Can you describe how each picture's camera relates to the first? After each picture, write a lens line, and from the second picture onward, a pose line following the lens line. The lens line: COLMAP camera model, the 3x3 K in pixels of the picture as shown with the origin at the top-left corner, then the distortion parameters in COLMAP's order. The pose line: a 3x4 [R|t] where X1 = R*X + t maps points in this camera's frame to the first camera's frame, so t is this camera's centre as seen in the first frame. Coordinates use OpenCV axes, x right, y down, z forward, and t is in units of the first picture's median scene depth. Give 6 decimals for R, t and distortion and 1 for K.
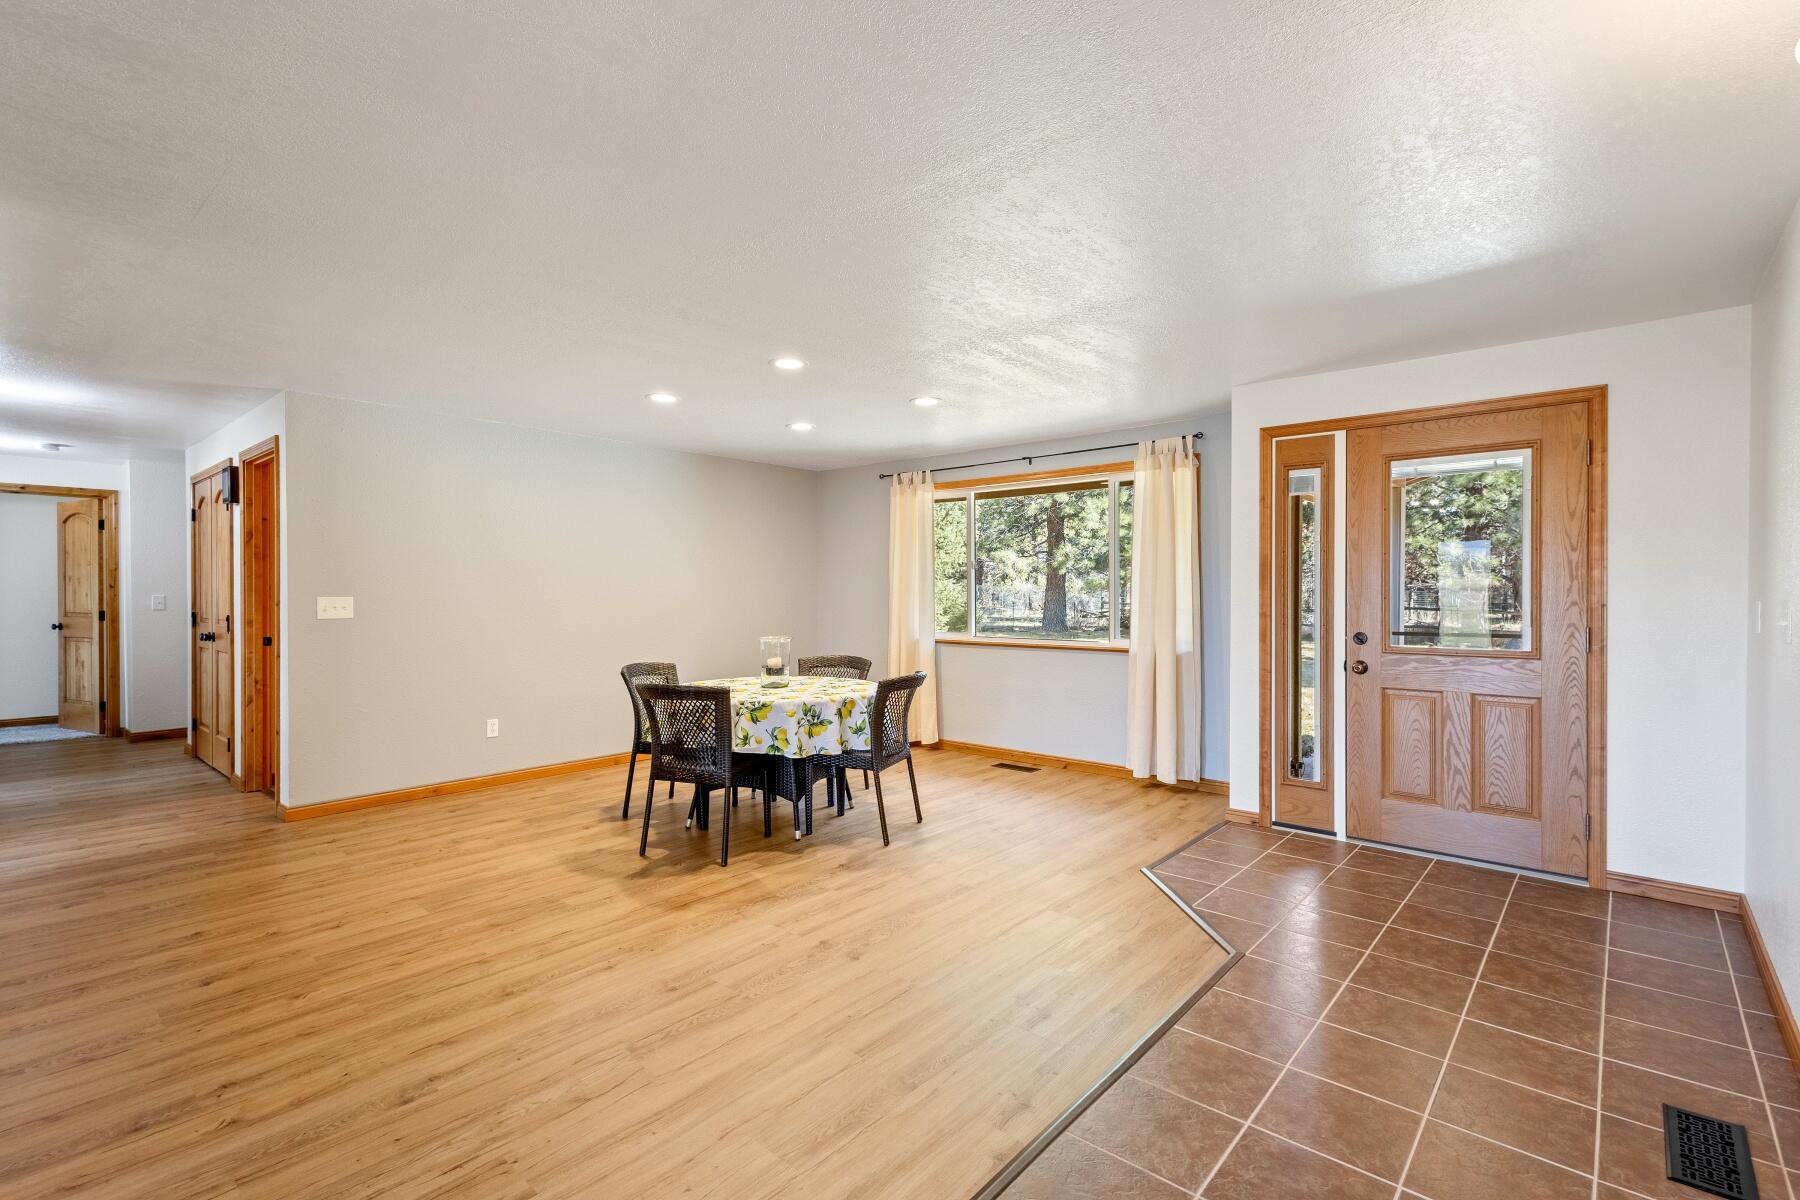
lens RADIAL K [[829.3, 0, 896.4], [0, 829.3, 596.0], [0, 0, 1]] dist [0.012511, -0.003451]
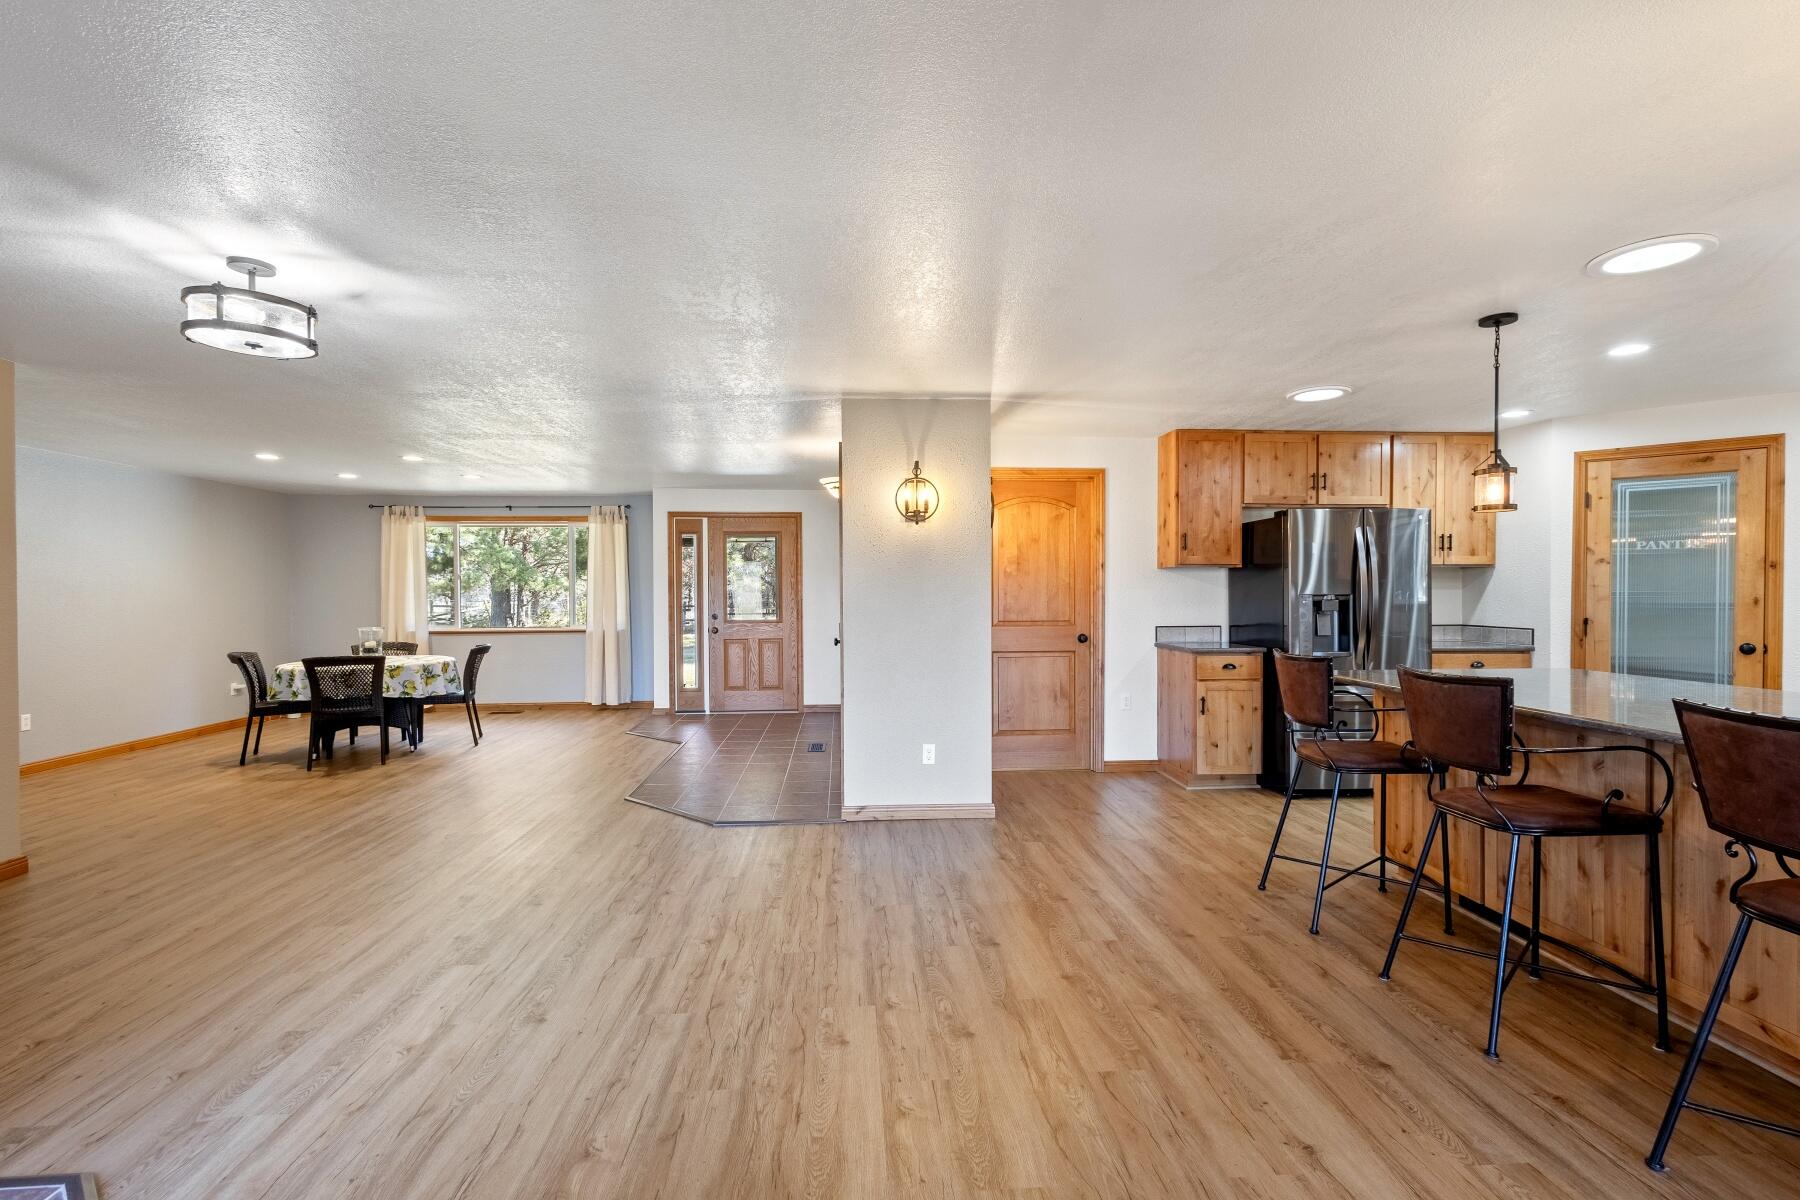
lens RADIAL K [[829.3, 0, 895.5], [0, 829.3, 601.4], [0, 0, 1]] dist [0.012511, -0.003451]
pose [[0.708867, -0.013045, 0.705221, -0.553556], [0.009459, 0.999915, 0.008988, -0.002673], [-0.705279, 0.000299, 0.708930, -0.750895]]
